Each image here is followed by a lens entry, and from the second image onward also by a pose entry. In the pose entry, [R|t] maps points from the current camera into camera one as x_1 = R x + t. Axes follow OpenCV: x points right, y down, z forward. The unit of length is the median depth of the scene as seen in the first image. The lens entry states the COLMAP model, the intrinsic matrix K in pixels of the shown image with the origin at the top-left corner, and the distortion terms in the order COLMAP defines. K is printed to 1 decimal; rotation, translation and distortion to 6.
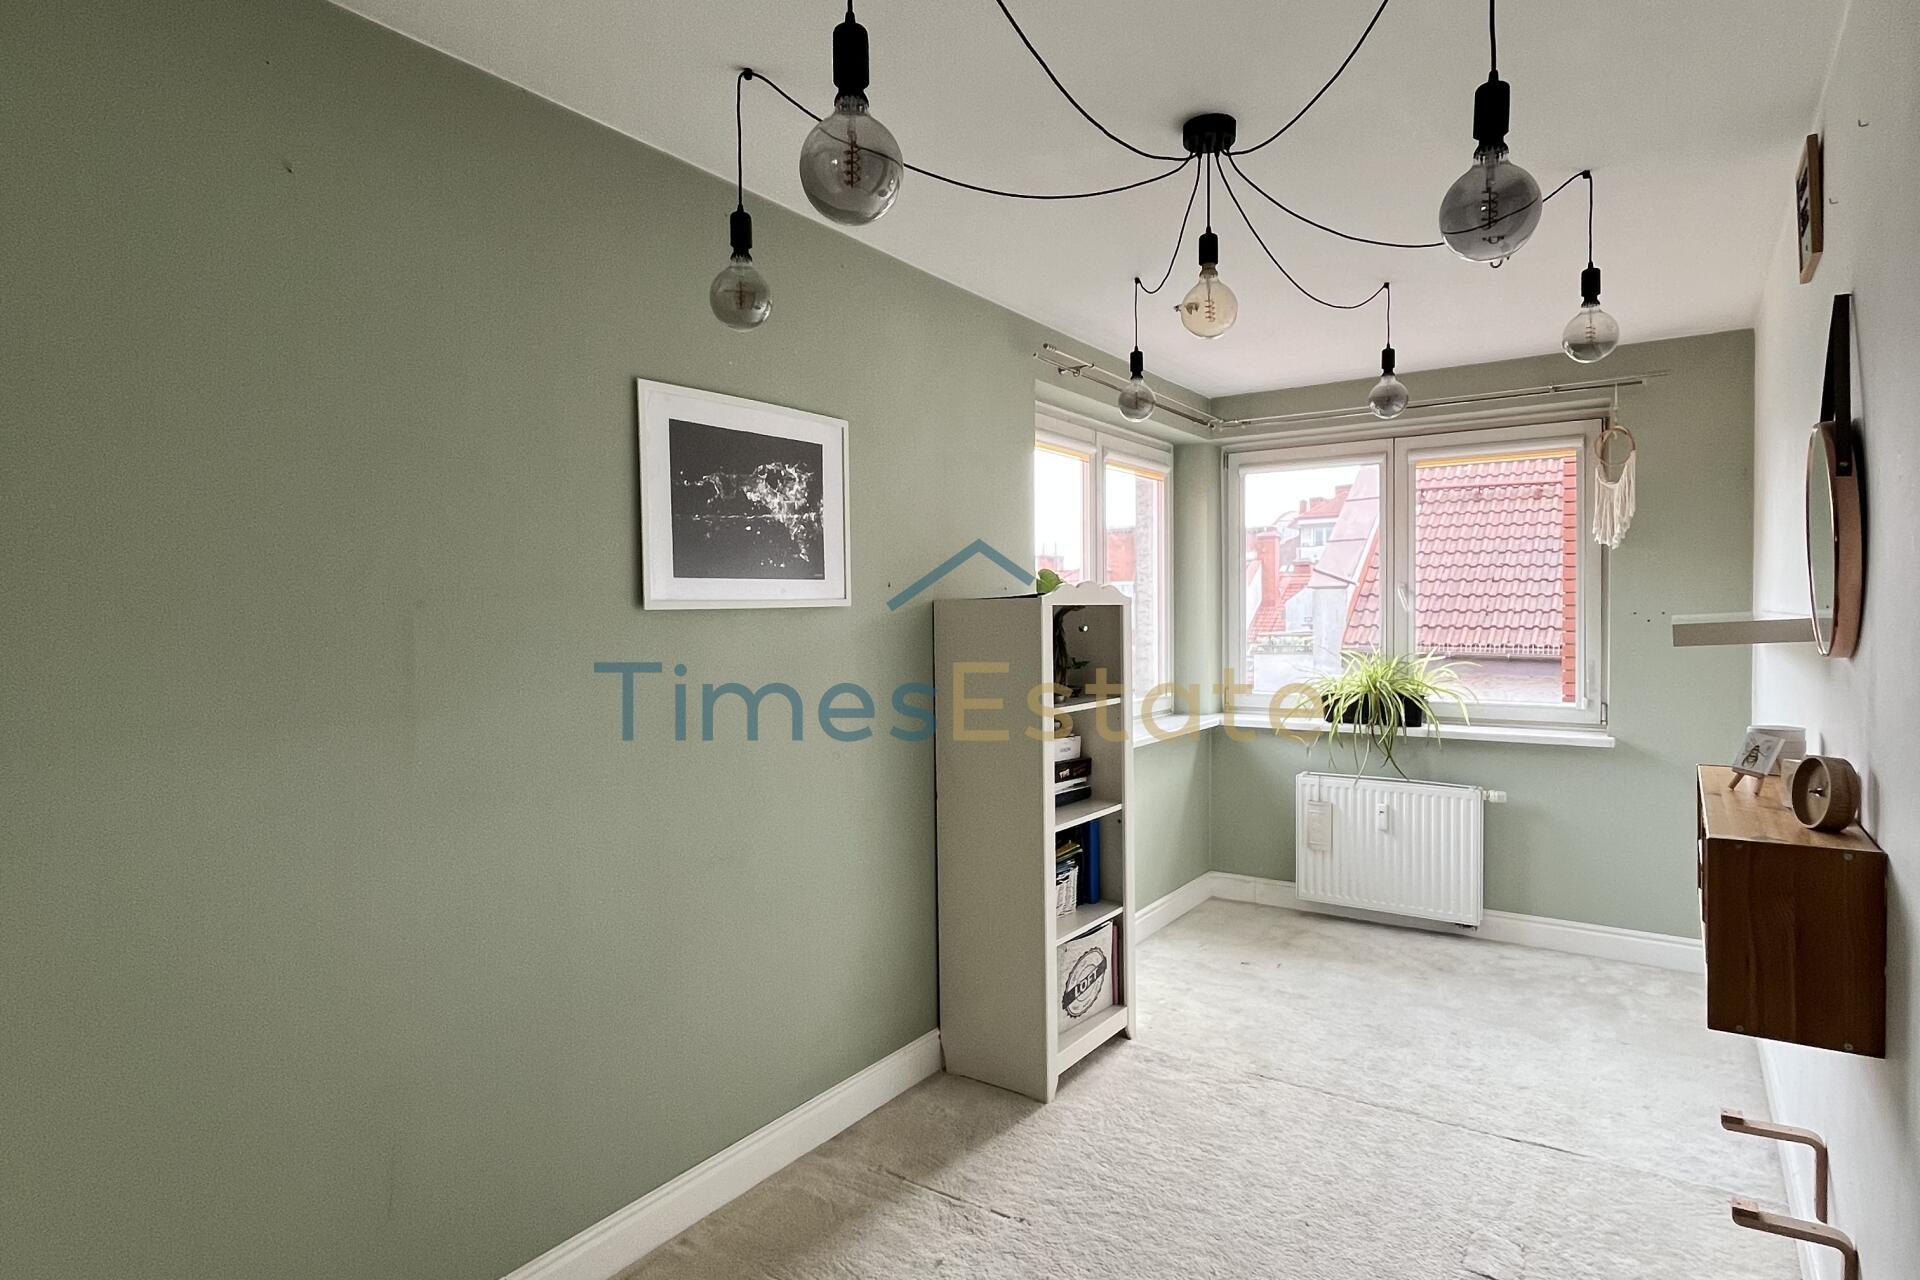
lens RADIAL K [[1037.7, 0, 958.5], [0, 1037.7, 634.1], [0, 0, 1]] dist [-0.000472, -0.000407]
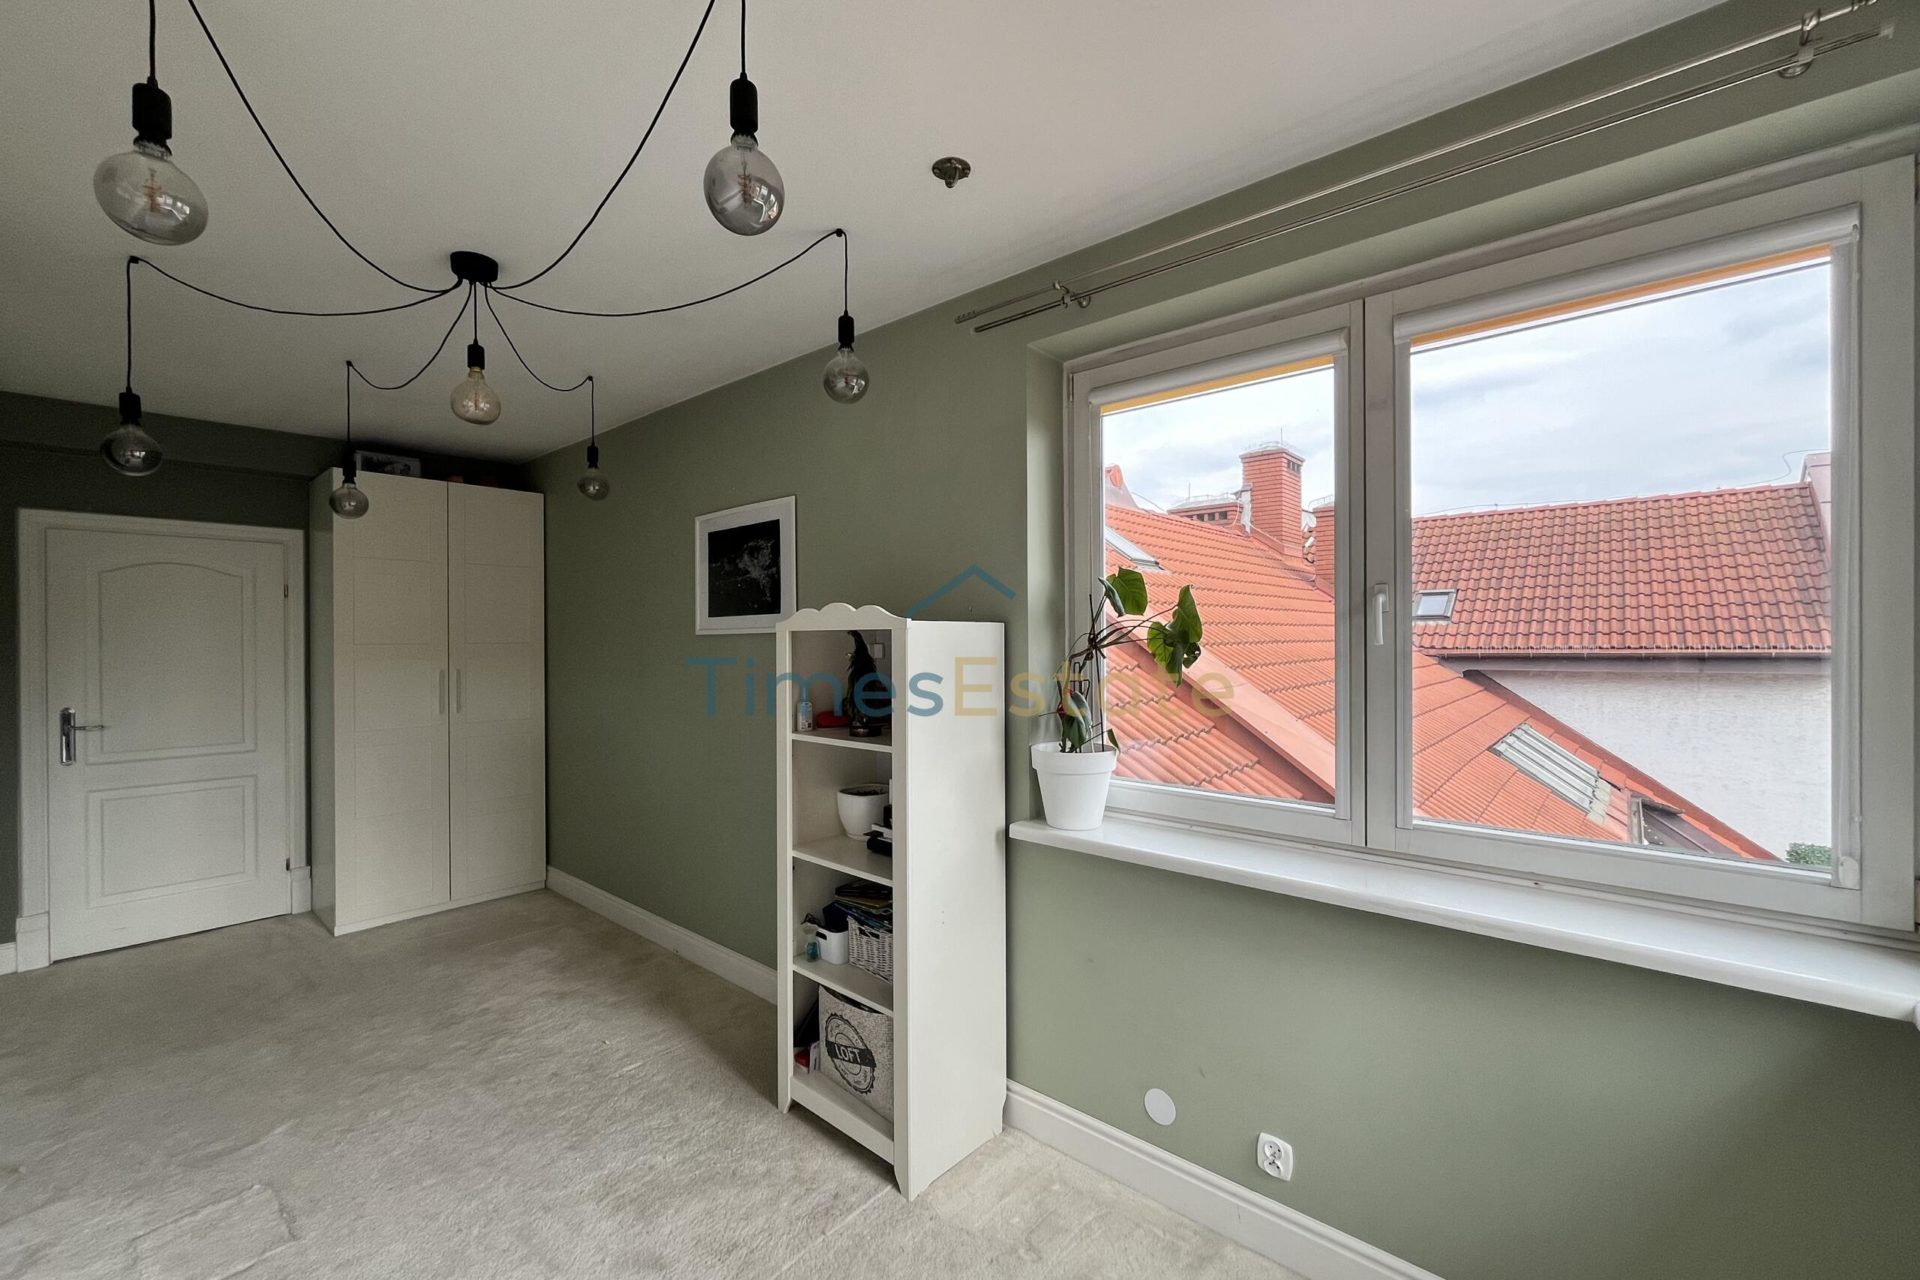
lens RADIAL K [[778.6, 0, 954.9], [0, 778.6, 640.8], [0, 0, 1]] dist [-0.001415, -0.000202]
pose [[-0.111780, 0.013509, -0.993641, 0.933604], [-0.015713, 0.999759, 0.015360, -0.036399], [0.993609, 0.017330, -0.111541, 1.402620]]
